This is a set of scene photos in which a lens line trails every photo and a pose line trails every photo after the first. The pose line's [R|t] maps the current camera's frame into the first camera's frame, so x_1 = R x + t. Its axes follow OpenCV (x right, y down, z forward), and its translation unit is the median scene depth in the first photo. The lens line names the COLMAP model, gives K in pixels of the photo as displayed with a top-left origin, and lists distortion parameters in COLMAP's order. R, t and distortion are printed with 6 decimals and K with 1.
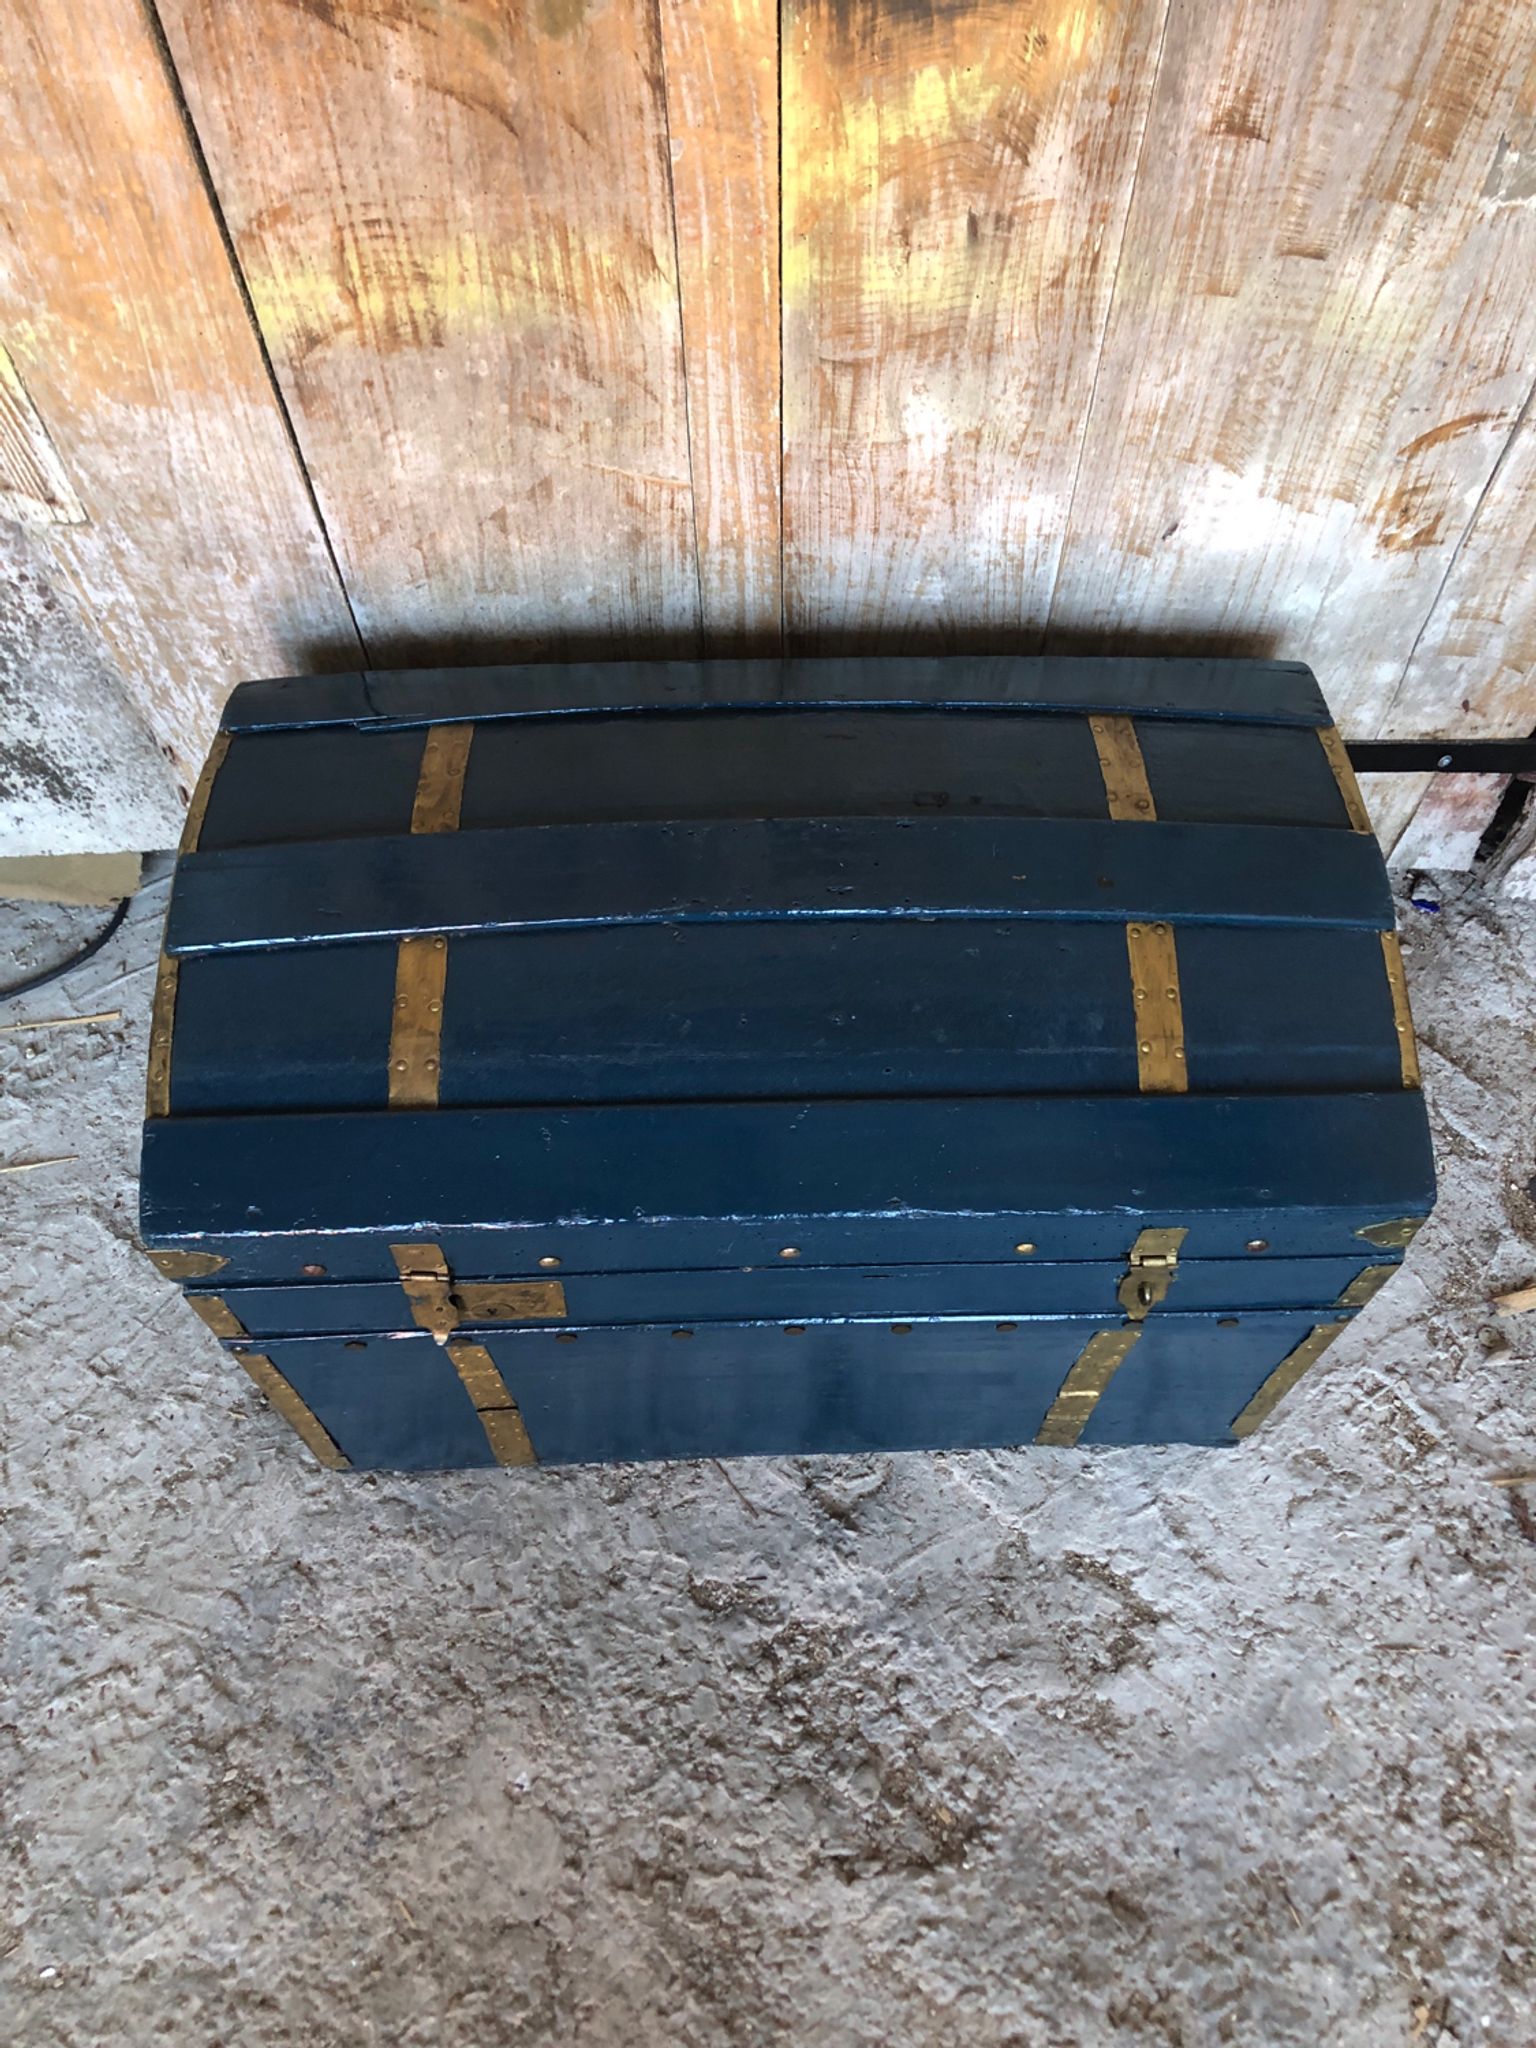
lens RADIAL K [[1690.9, 0, 779.5], [0, 1690.9, 1037.2], [0, 0, 1]] dist [-0.005470, 0.049630]
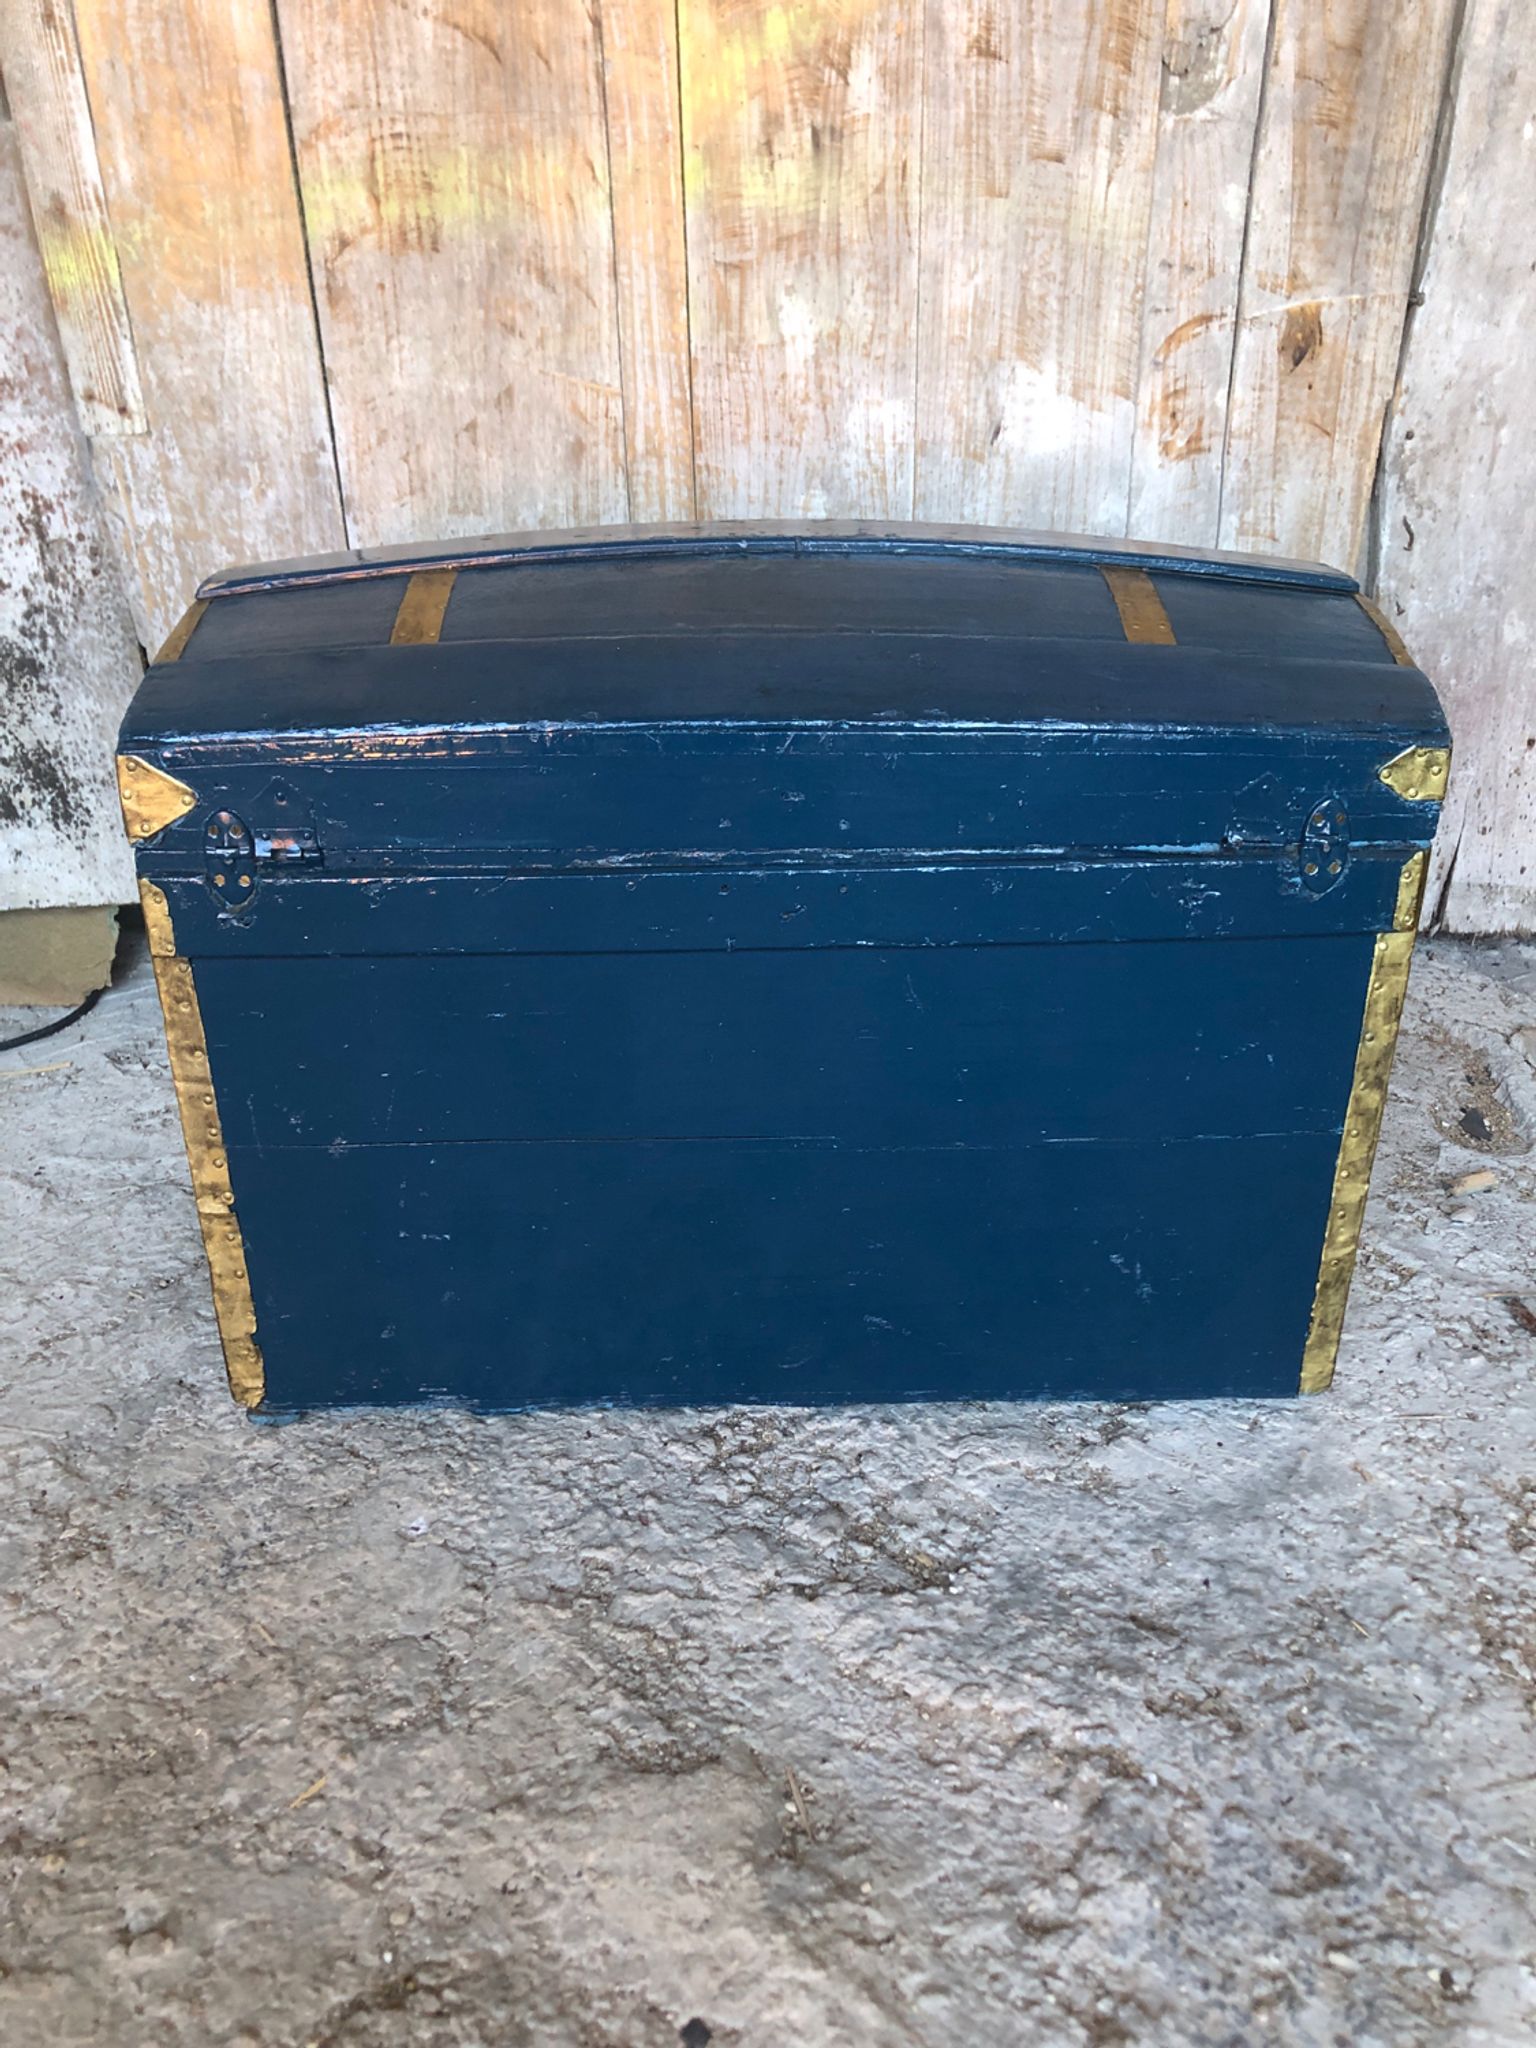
lens RADIAL K [[1690.9, 0, 763.2], [0, 1690.9, 1034.7], [0, 0, 1]] dist [-0.005470, 0.049630]
pose [[0.999071, -0.032311, 0.028525, 0.002952], [0.042685, 0.833404, -0.551013, 0.710070], [-0.005969, 0.551719, 0.834009, 0.164714]]
